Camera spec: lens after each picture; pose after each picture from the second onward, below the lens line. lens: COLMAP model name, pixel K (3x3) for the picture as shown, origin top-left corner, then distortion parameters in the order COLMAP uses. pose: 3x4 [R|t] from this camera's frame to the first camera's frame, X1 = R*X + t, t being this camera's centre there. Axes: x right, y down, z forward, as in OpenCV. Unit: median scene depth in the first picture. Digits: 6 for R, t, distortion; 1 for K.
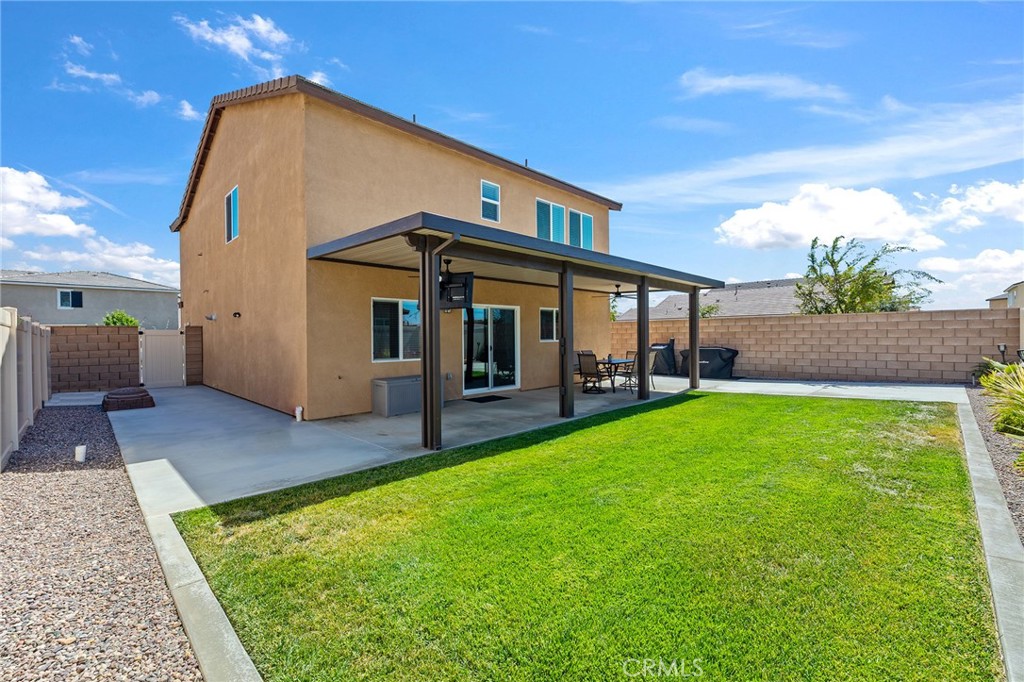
lens RADIAL K [[436.2, 0, 509.7], [0, 436.2, 340.0], [0, 0, 1]] dist [0.002432, 0.000245]
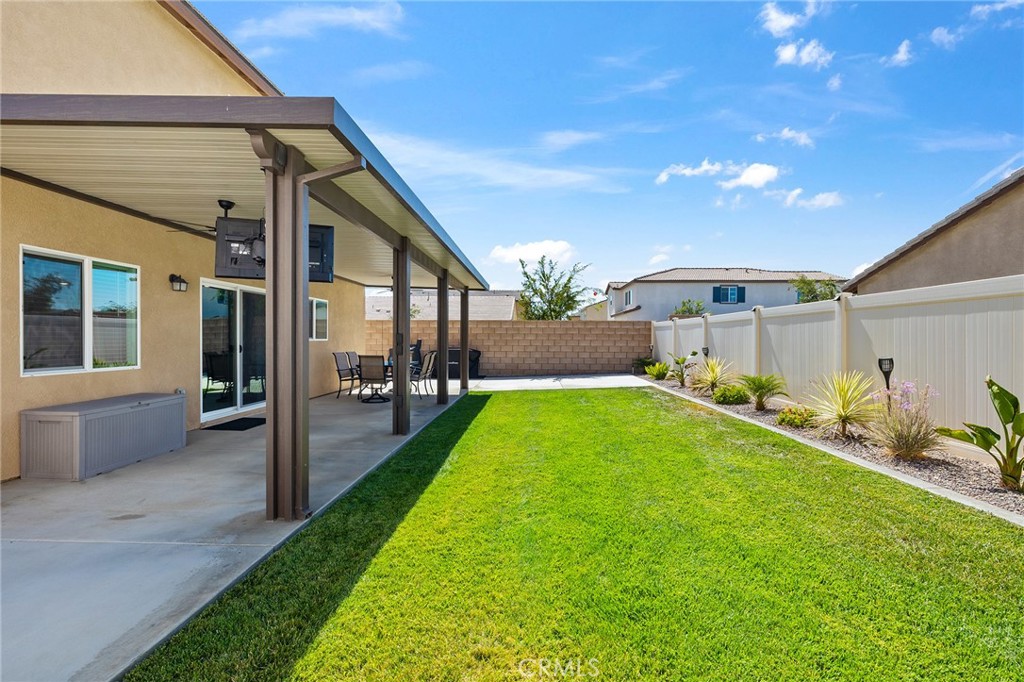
lens RADIAL K [[439.0, 0, 520.0], [0, 439.0, 334.4], [0, 0, 1]] dist [0.003233, 0.000399]
pose [[0.733150, 0.019299, 0.679793, -0.193056], [-0.005824, 0.999739, -0.022101, 0.008896], [-0.680042, 0.012244, 0.733071, 0.196554]]
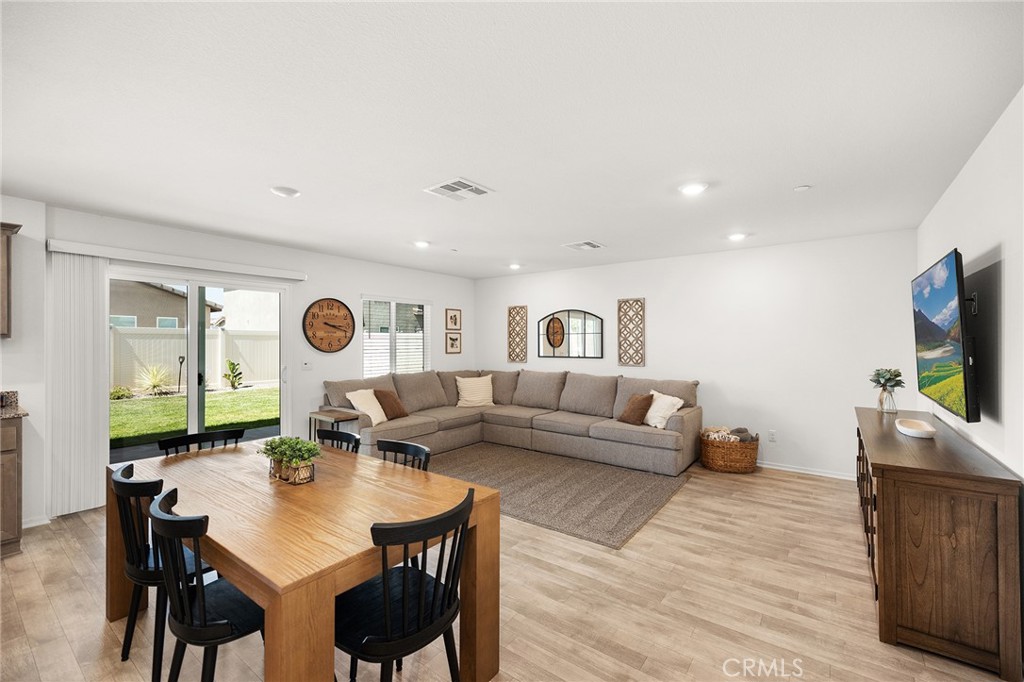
lens RADIAL K [[432.3, 0, 505.9], [0, 432.3, 339.5], [0, 0, 1]] dist [0.000476, 0.000042]
pose [[-0.991385, 0.011130, -0.130506, -0.289463], [0.011049, 0.999938, 0.001346, -0.014942], [0.130513, -0.000108, -0.991447, 1.470555]]
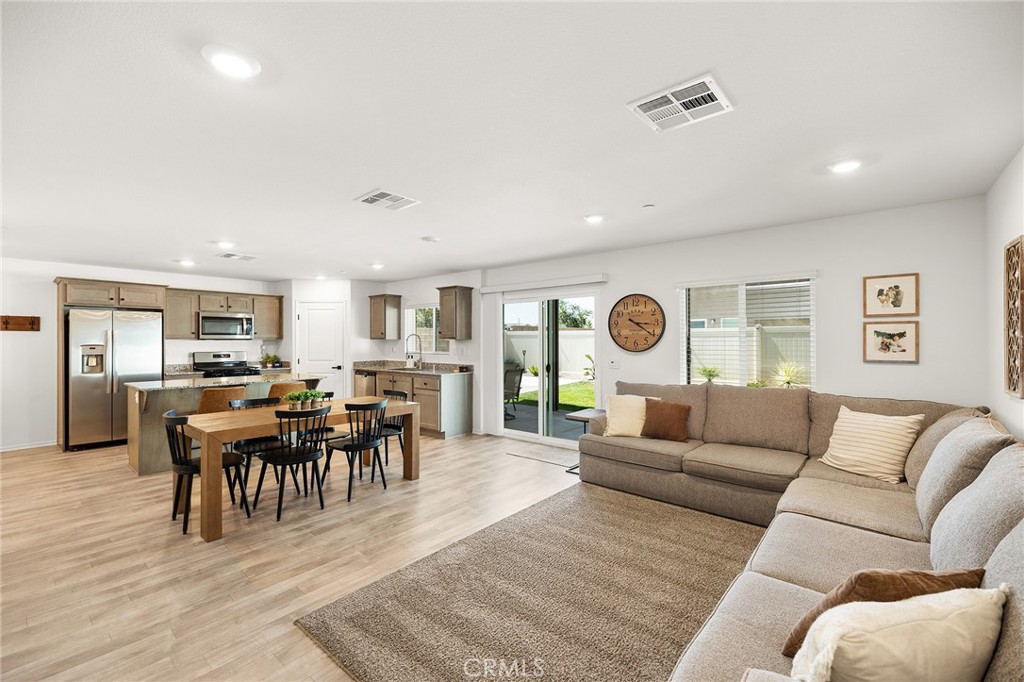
lens RADIAL K [[431.1, 0, 506.8], [0, 431.1, 337.7], [0, 0, 1]] dist [0.002451, -0.000198]
pose [[-0.072168, 0.019017, 0.997211, -0.620808], [0.008593, 0.999793, -0.018444, -0.009265], [-0.997355, 0.007238, -0.072317, 1.106757]]
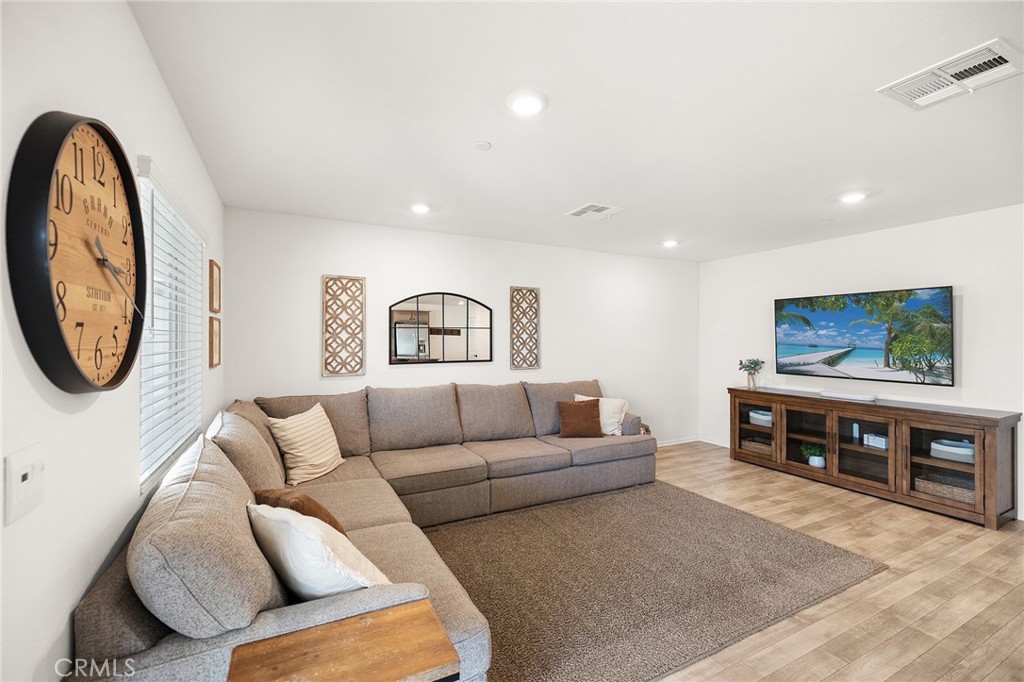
lens RADIAL K [[430.7, 0, 506.9], [0, 430.7, 341.2], [0, 0, 1]] dist [0.000745, 0.000233]
pose [[-0.314234, 0.017605, -0.949182, -0.078895], [-0.002983, 0.999805, 0.019532, -0.016631], [0.949341, 0.008969, -0.314120, 1.056768]]
